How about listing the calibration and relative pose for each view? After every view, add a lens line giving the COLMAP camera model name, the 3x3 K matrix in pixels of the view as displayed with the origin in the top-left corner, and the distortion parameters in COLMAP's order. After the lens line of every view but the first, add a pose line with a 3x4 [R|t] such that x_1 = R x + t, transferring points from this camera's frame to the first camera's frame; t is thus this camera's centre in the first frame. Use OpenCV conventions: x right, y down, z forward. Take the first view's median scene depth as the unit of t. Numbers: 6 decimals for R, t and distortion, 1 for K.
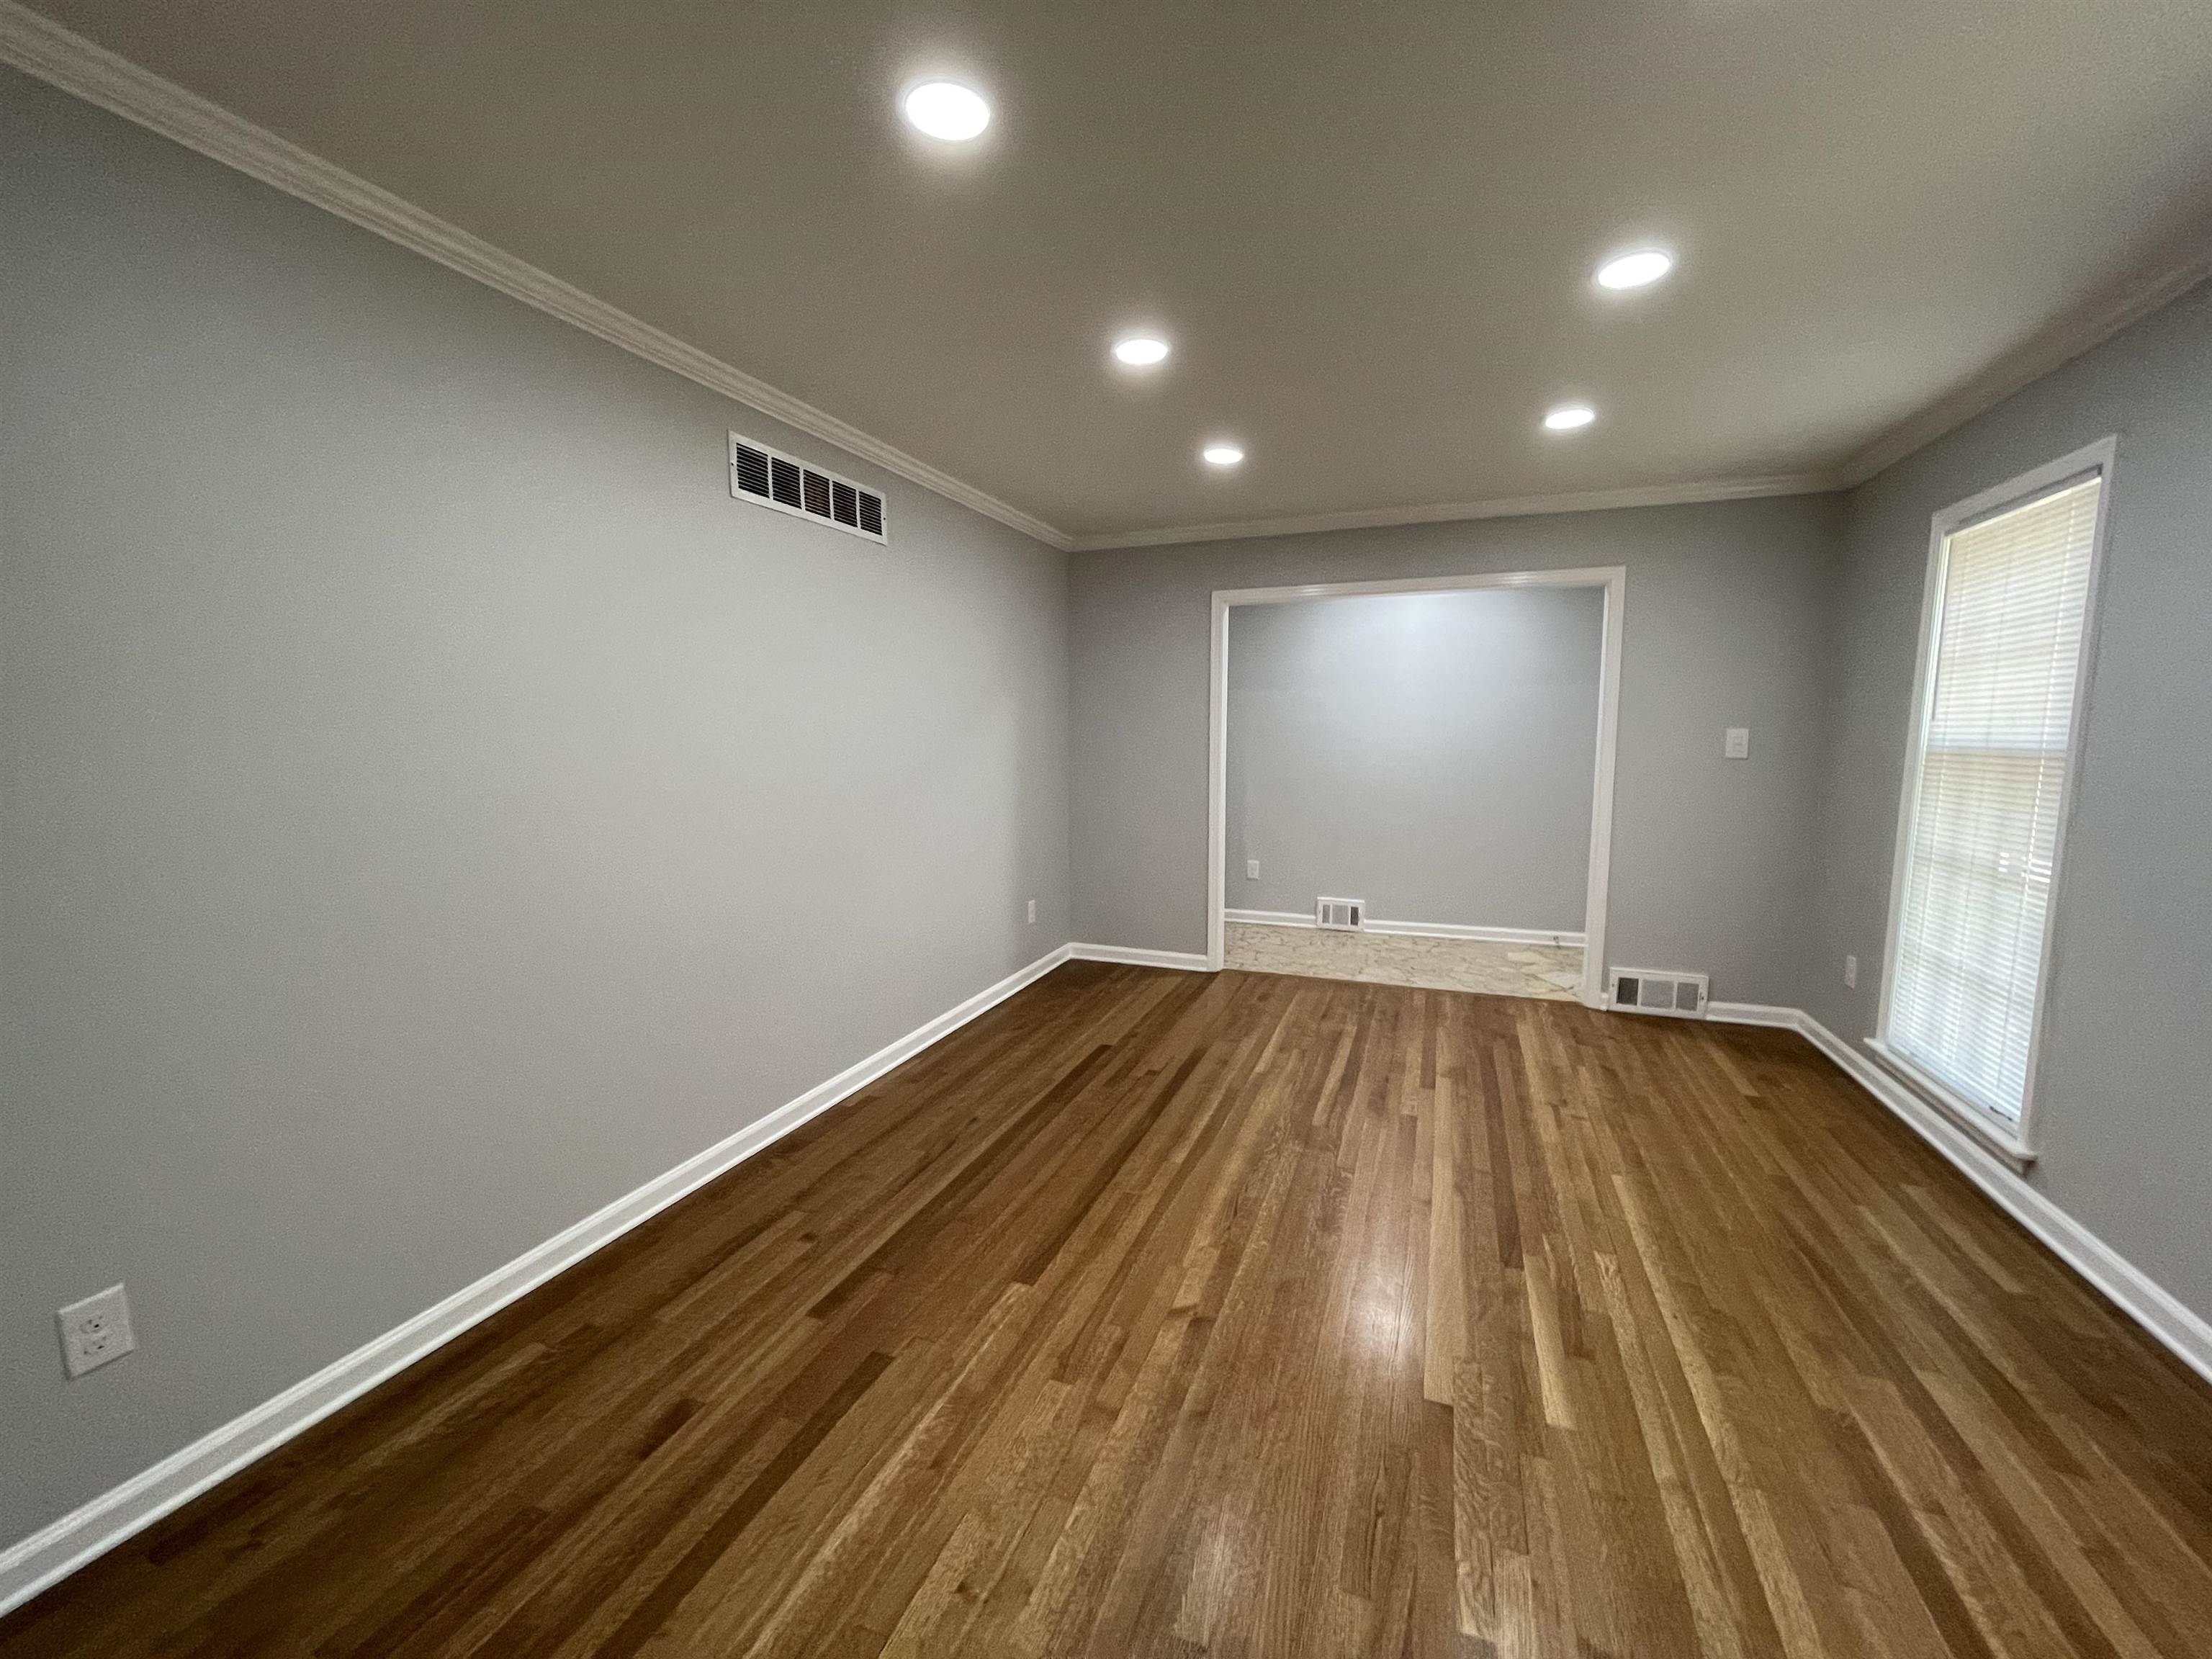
lens RADIAL K [[908.1, 0, 1110.3], [0, 908.1, 837.2], [0, 0, 1]] dist [0.009347, 0.004330]
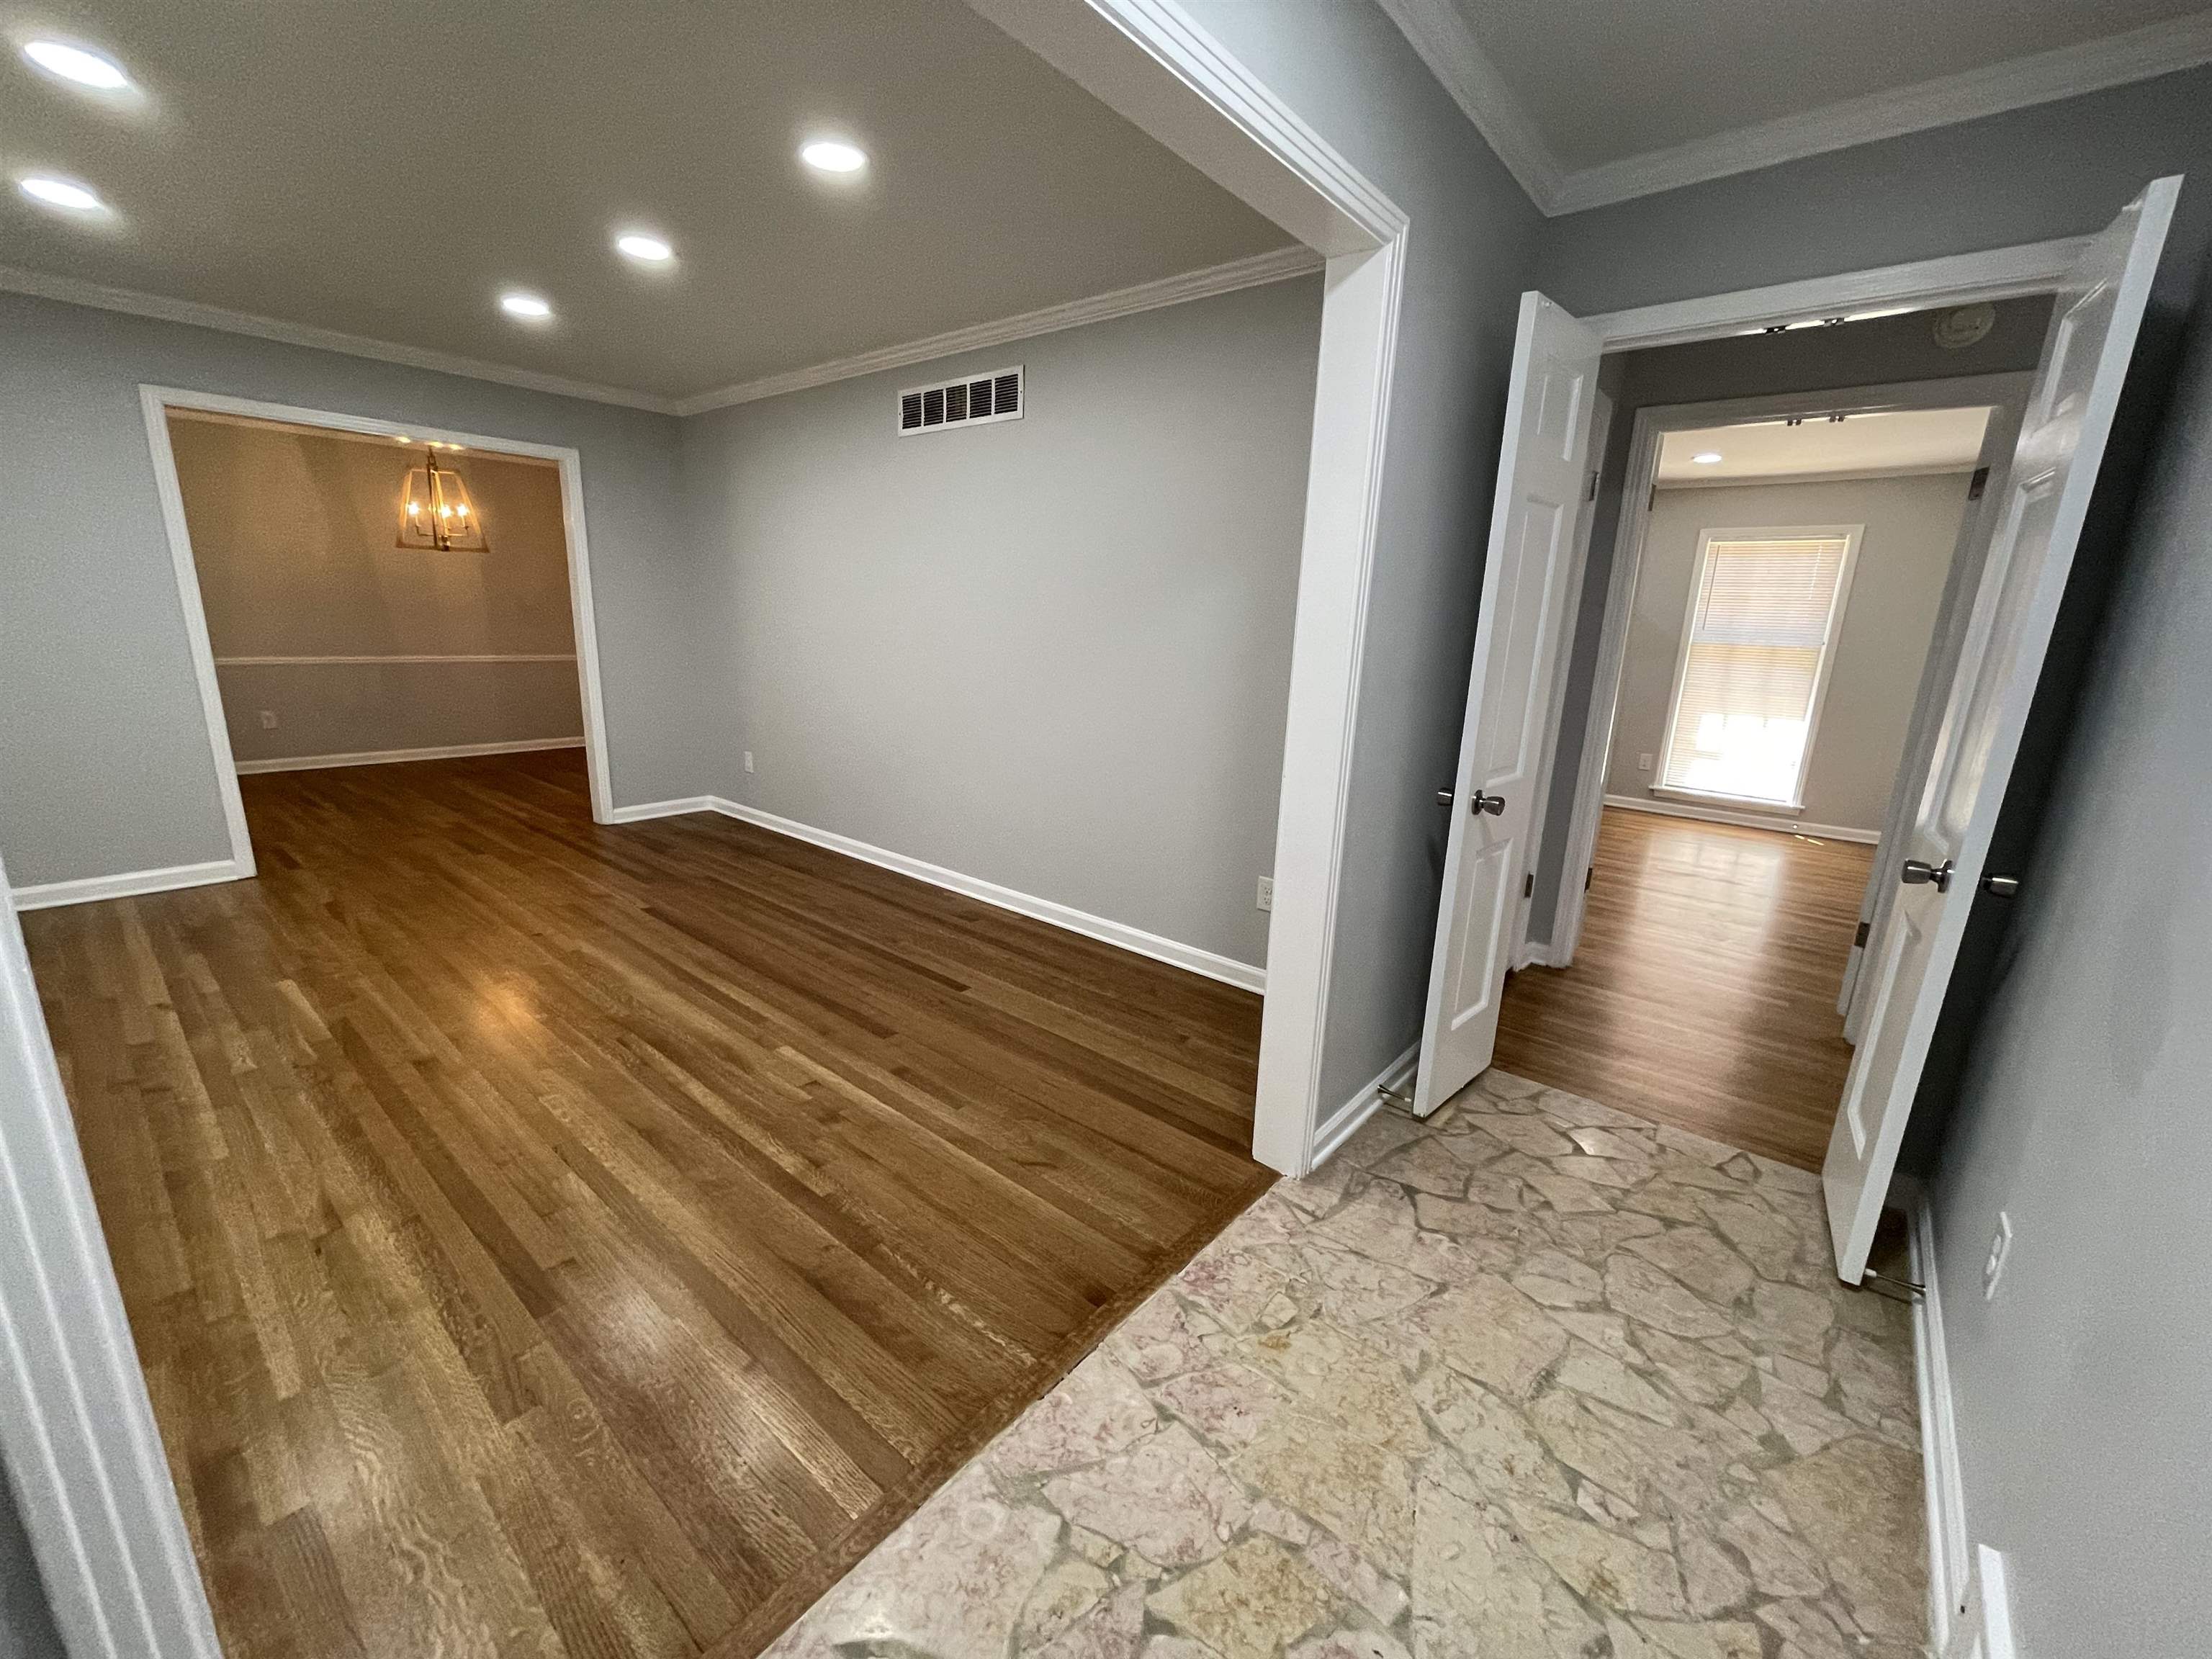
lens RADIAL K [[908.1, 0, 1106.8], [0, 908.1, 830.9], [0, 0, 1]] dist [0.009347, 0.004330]
pose [[-0.345179, 0.218552, -0.912736, 0.778052], [-0.143048, 0.948895, 0.281309, -0.185188], [0.927571, 0.227667, -0.296275, 1.530056]]
